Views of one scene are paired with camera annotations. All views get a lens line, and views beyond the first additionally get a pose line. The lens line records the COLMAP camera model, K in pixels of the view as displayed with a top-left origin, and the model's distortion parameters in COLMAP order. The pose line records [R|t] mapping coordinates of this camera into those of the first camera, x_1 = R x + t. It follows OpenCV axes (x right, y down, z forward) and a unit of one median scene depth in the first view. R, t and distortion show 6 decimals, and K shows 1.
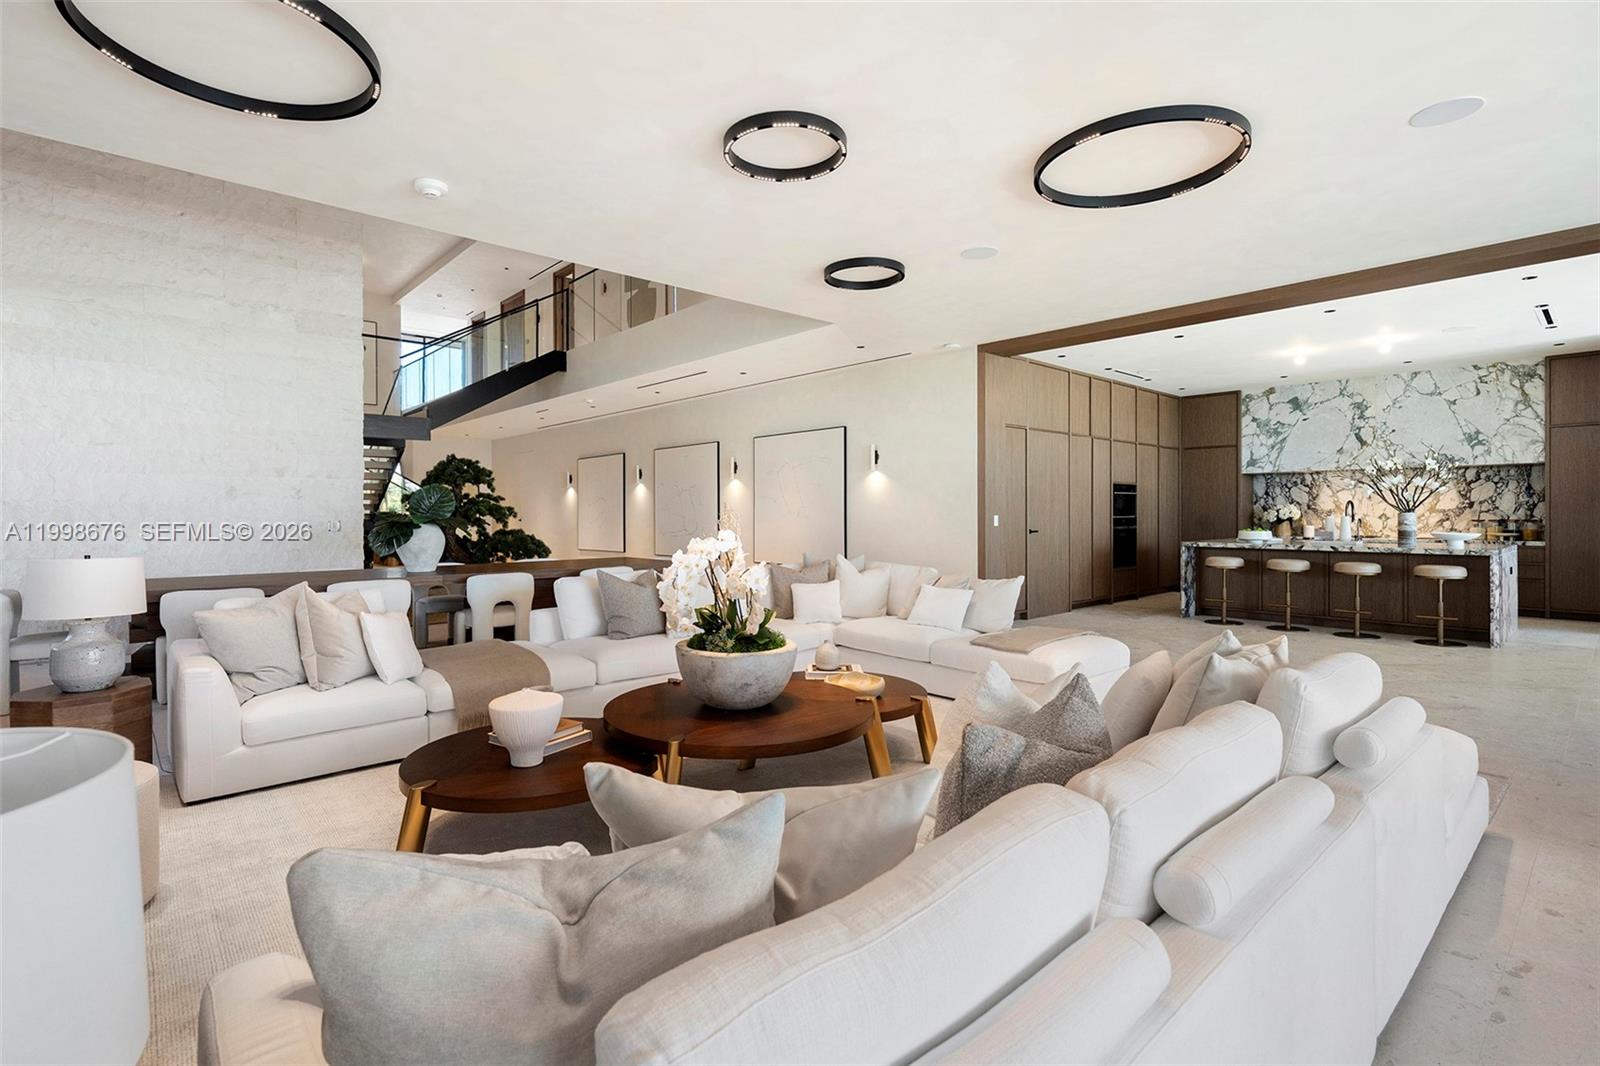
lens RADIAL K [[747.4, 0, 796.5], [0, 747.4, 518.3], [0, 0, 1]] dist [-0.001065, 0.001416]
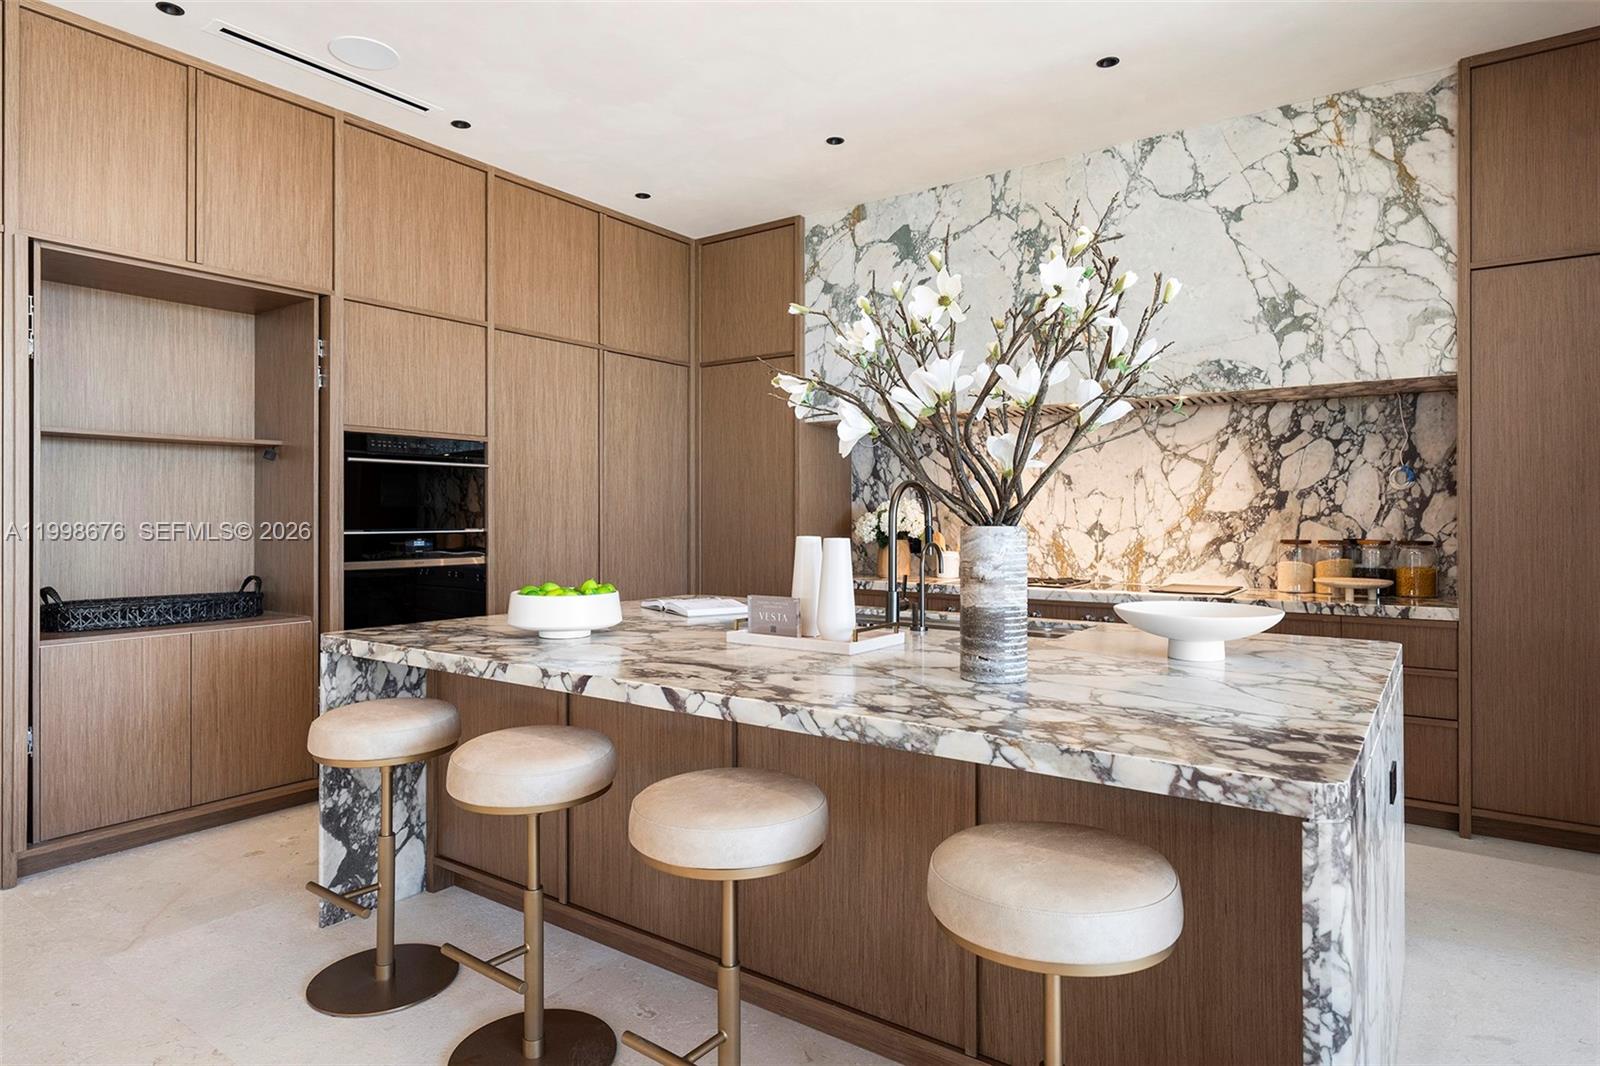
lens RADIAL K [[906.5, 0, 809.2], [0, 906.5, 522.4], [0, 0, 1]] dist [0.000702, 0.001217]
pose [[0.974492, -0.000330, 0.224420, 0.581211], [0.000453, 1.000000, -0.000497, -0.006861], [-0.224420, 0.000586, 0.974492, 0.621263]]
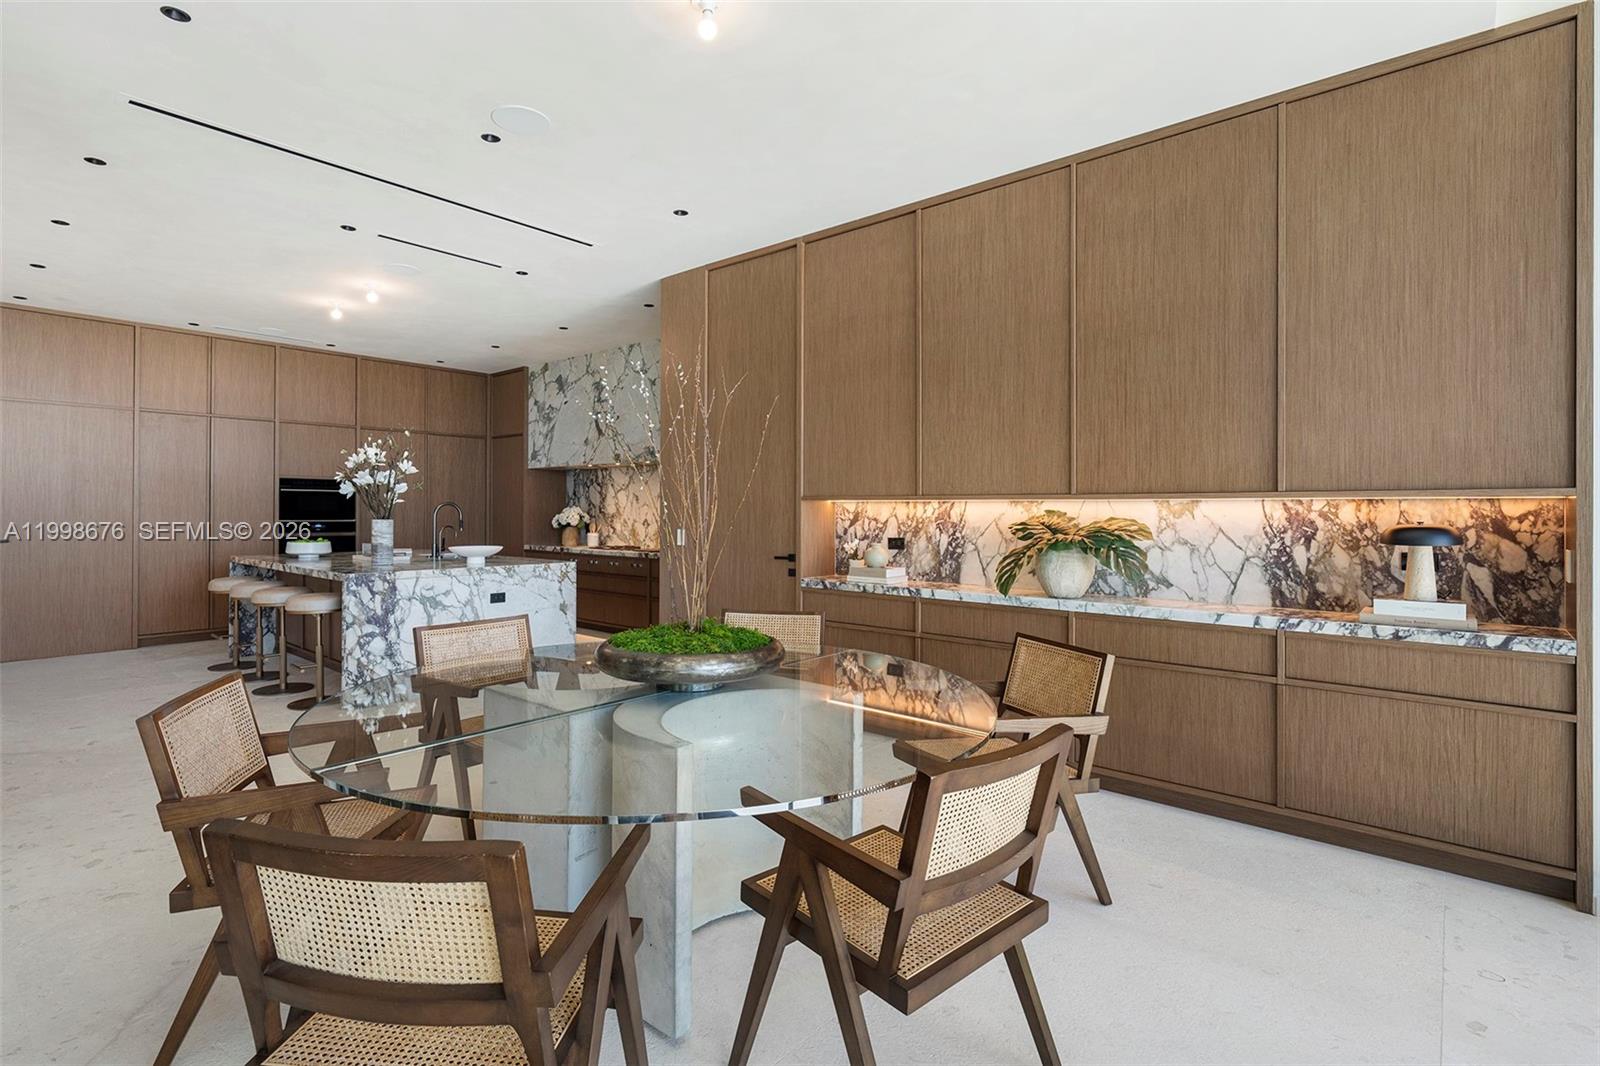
lens RADIAL K [[747.4, 0, 794.8], [0, 747.4, 524.8], [0, 0, 1]] dist [-0.001065, 0.001416]
pose [[0.990153, 0.005831, 0.139867, 0.916983], [-0.007583, 0.999899, 0.011998, -0.012374], [-0.139783, -0.012940, 0.990098, 0.177937]]
